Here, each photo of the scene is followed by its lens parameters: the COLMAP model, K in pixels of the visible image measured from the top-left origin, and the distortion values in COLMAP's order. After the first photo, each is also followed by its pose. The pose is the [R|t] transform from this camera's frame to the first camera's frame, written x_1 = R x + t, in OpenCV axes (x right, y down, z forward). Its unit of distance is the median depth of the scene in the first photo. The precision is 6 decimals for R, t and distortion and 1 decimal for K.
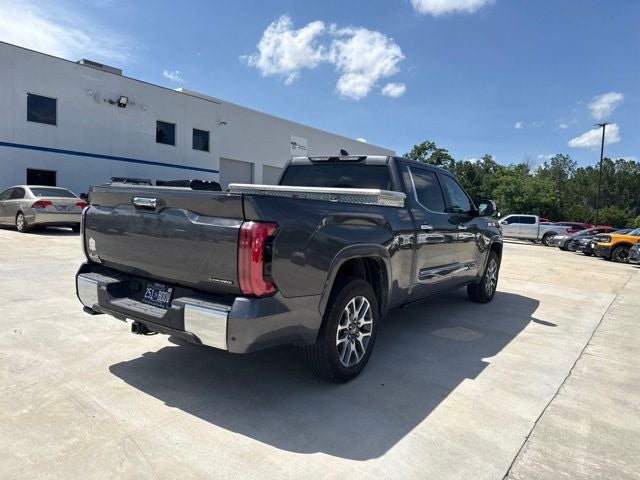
lens RADIAL K [[452.0, 0, 322.8], [0, 452.0, 239.2], [0, 0, 1]] dist [0.034502, -0.044618]
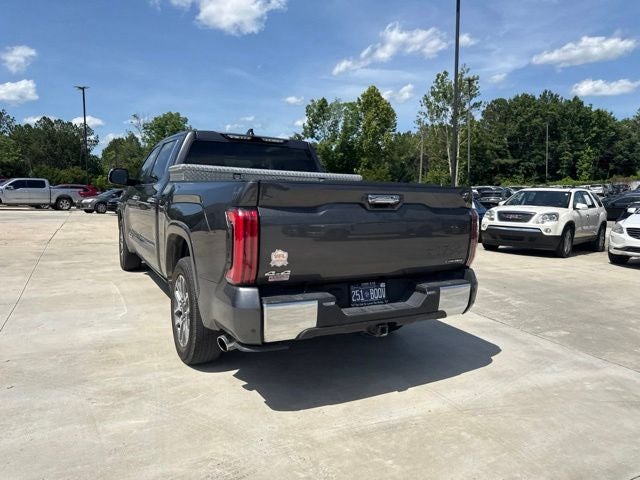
lens RADIAL K [[452.0, 0, 322.8], [0, 452.0, 239.2], [0, 0, 1]] dist [0.034502, -0.044618]
pose [[0.439719, -0.141677, 0.886890, -1.072498], [0.062238, 0.989913, 0.127277, -0.104084], [-0.895976, -0.000767, 0.444101, 0.576083]]
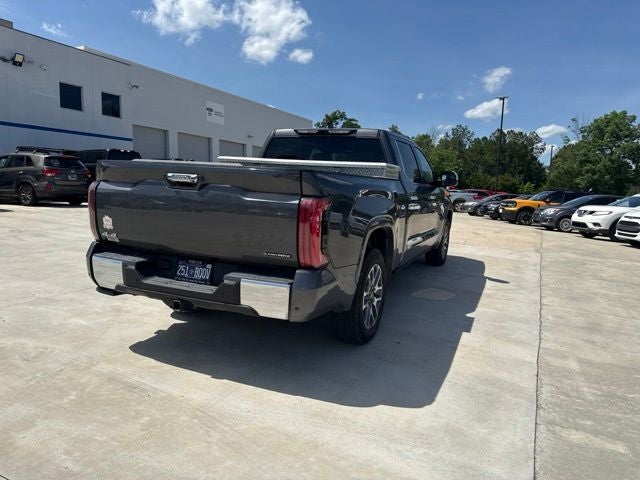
lens RADIAL K [[453.5, 0, 322.6], [0, 453.5, 243.7], [0, 0, 1]] dist [0.021499, -0.031708]
pose [[0.981041, -0.037047, 0.190224, -0.236659], [0.022548, 0.996712, 0.077831, -0.008257], [-0.192482, -0.072067, 0.978651, -0.019120]]
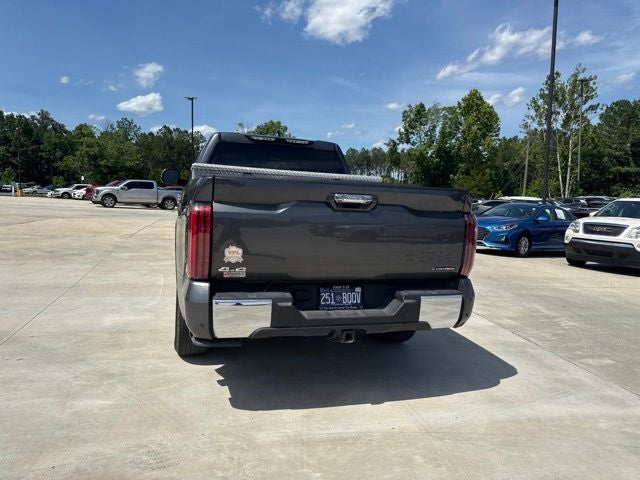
lens RADIAL K [[452.6, 0, 323.0], [0, 452.6, 235.7], [0, 0, 1]] dist [0.035499, -0.050116]
pose [[0.619411, -0.101675, 0.778455, -0.941338], [0.043280, 0.994493, 0.095454, -0.079570], [-0.783873, -0.025434, 0.620400, 0.402927]]
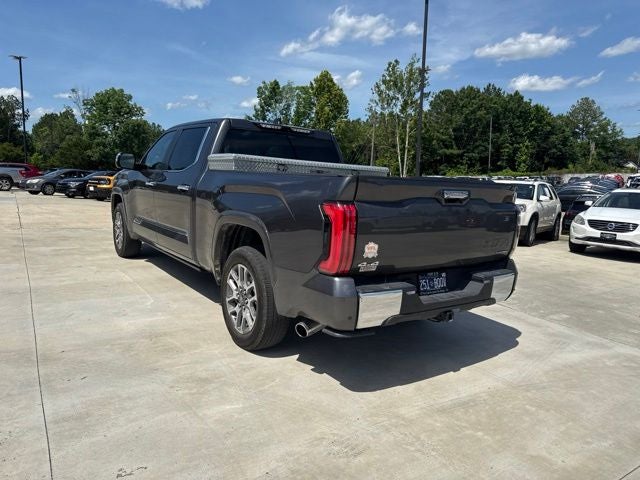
lens RADIAL K [[449.8, 0, 323.1], [0, 449.8, 246.6], [0, 0, 1]] dist [0.048970, -0.065781]
pose [[0.333504, -0.181809, 0.925052, -1.194337], [0.034978, 0.982939, 0.180575, -0.132133], [-0.942100, -0.027866, 0.334173, 0.777144]]
